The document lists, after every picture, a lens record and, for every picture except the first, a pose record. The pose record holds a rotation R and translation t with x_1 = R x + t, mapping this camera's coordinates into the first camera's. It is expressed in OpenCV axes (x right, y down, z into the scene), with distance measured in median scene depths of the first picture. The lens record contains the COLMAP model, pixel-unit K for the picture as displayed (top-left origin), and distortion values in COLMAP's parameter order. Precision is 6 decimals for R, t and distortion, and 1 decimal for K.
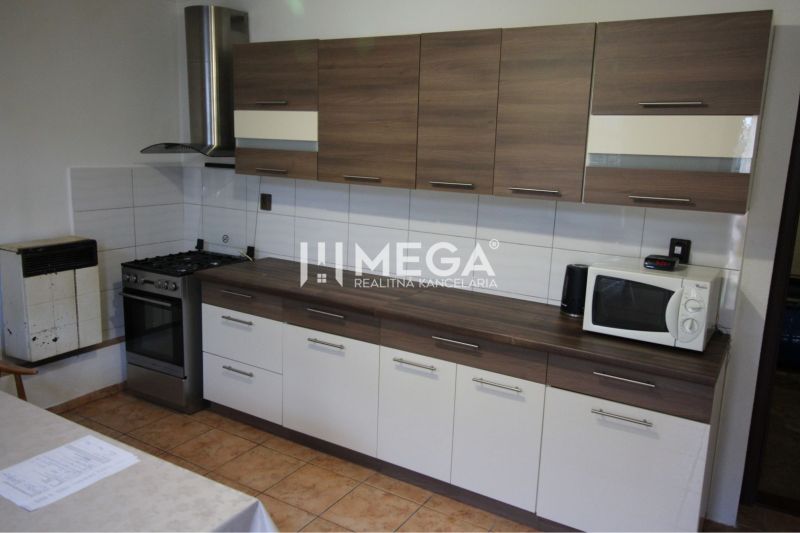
lens RADIAL K [[630.1, 0, 400.2], [0, 630.1, 265.0], [0, 0, 1]] dist [0.023455, -0.006623]
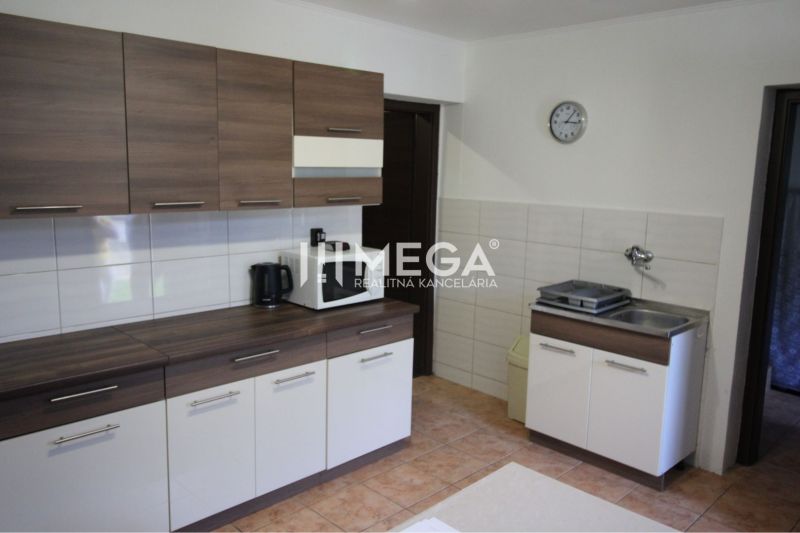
lens RADIAL K [[630.1, 0, 403.2], [0, 630.1, 267.2], [0, 0, 1]] dist [0.023455, -0.006623]
pose [[0.240602, -0.186620, 0.952514, -0.743586], [0.175376, 0.973549, 0.146441, -0.116099], [-0.954648, 0.131814, 0.266967, 0.449196]]
